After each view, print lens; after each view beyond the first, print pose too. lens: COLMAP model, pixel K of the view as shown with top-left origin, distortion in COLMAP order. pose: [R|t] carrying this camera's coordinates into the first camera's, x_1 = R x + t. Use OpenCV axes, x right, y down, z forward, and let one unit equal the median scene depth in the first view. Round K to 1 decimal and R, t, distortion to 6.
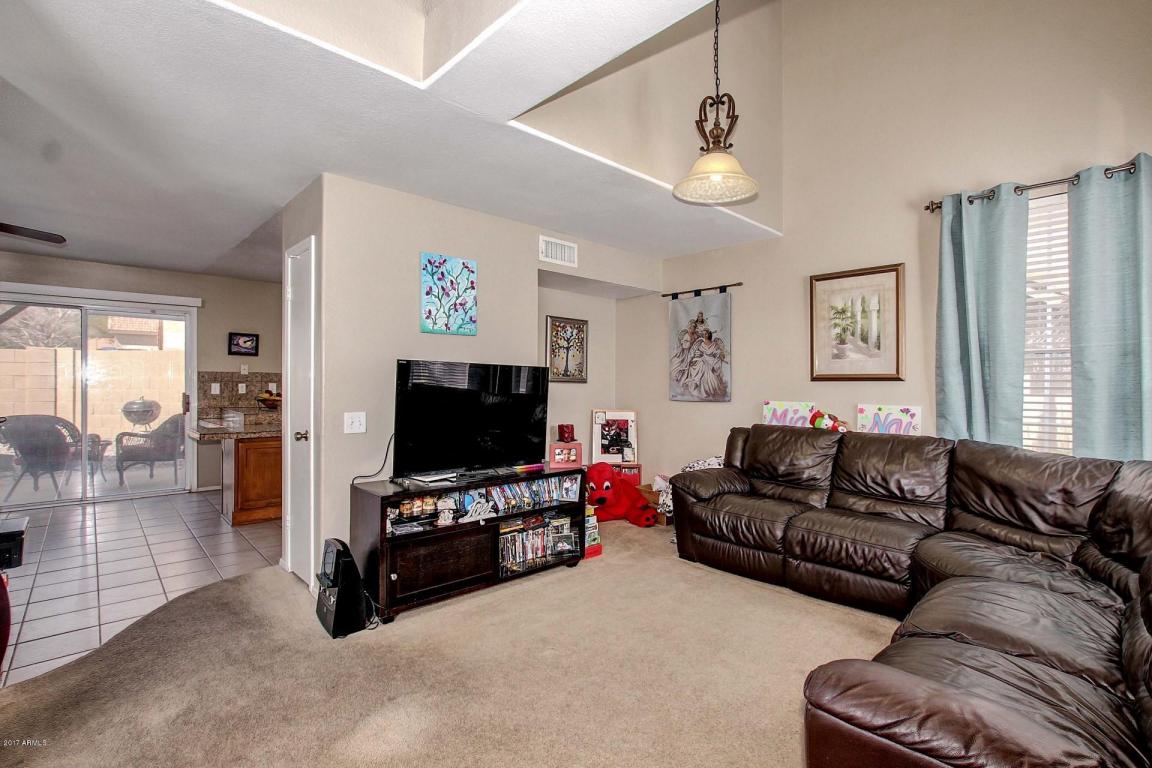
lens RADIAL K [[534.3, 0, 579.3], [0, 534.3, 384.4], [0, 0, 1]] dist [-0.026911, 0.002166]
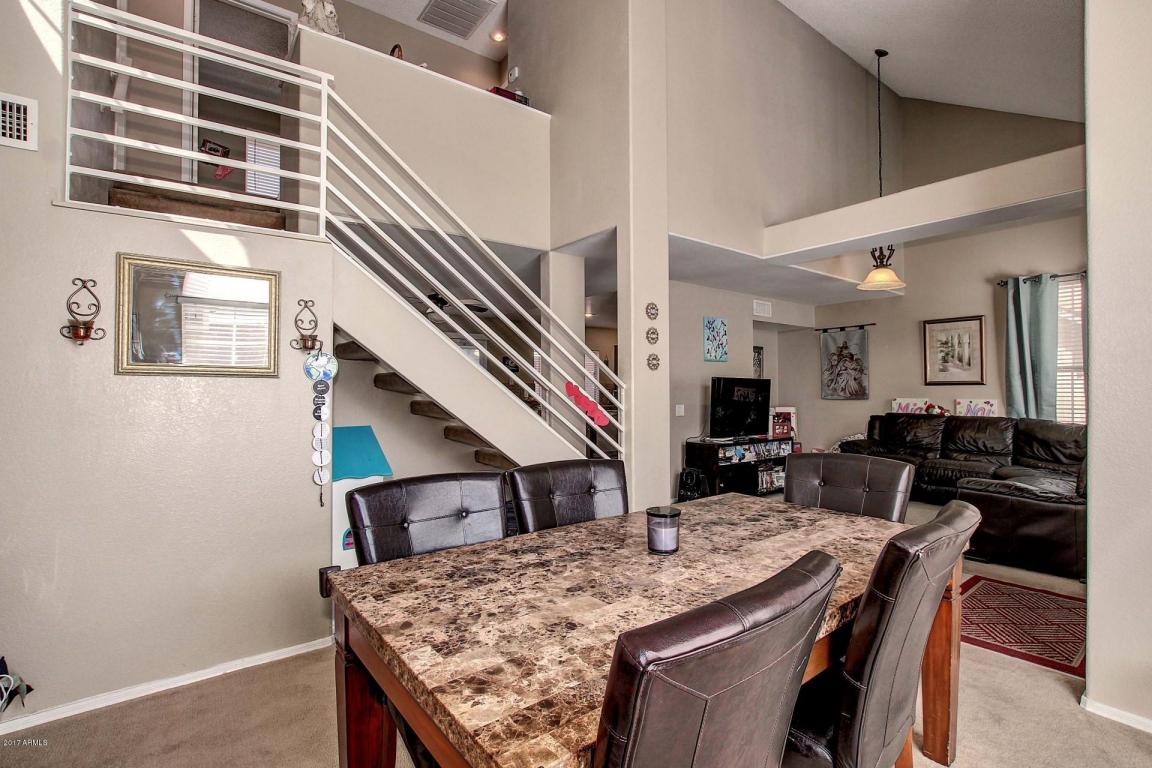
lens RADIAL K [[534.3, 0, 583.0], [0, 534.3, 383.7], [0, 0, 1]] dist [-0.026911, 0.002166]
pose [[0.995159, -0.010192, -0.097749, -0.465224], [0.008993, 0.999879, -0.012703, -0.000519], [0.097867, 0.011763, 0.995130, -0.739361]]
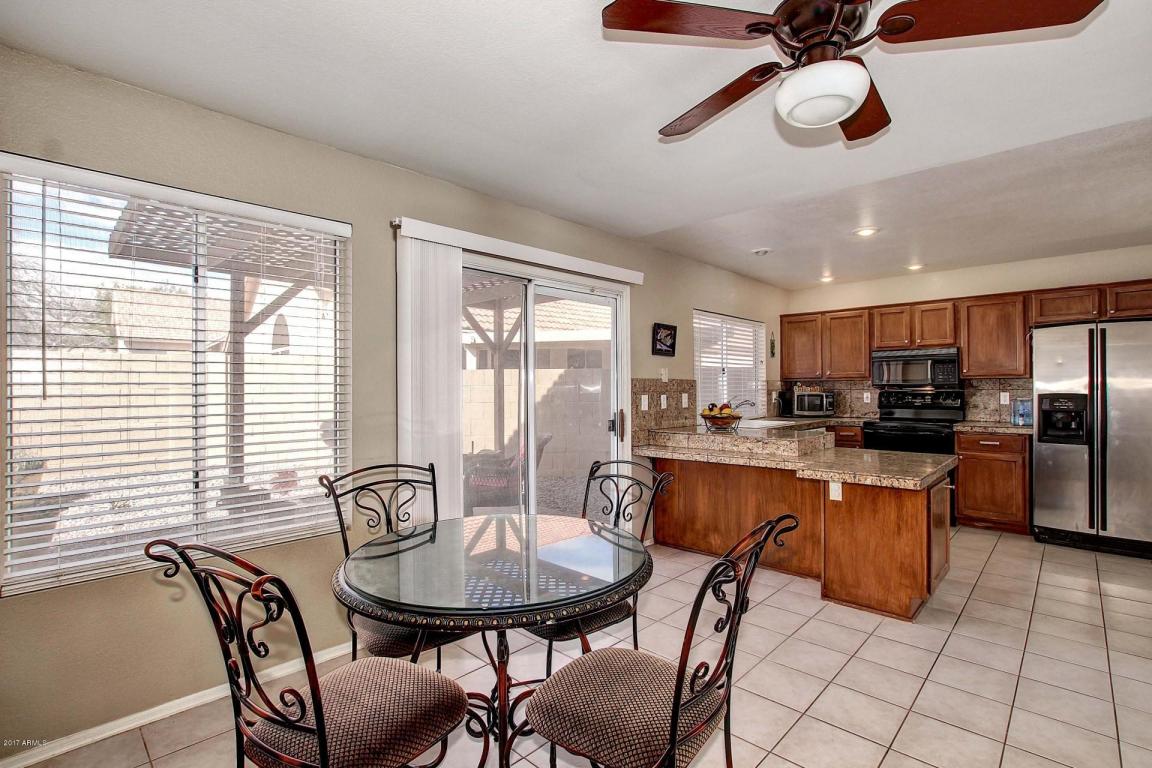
lens RADIAL K [[534.3, 0, 581.2], [0, 534.3, 384.8], [0, 0, 1]] dist [-0.026911, 0.002166]
pose [[0.998600, -0.012709, 0.051347, -1.249180], [0.013221, 0.999866, -0.009651, -0.015075], [-0.051218, 0.010317, 0.998634, 0.451147]]
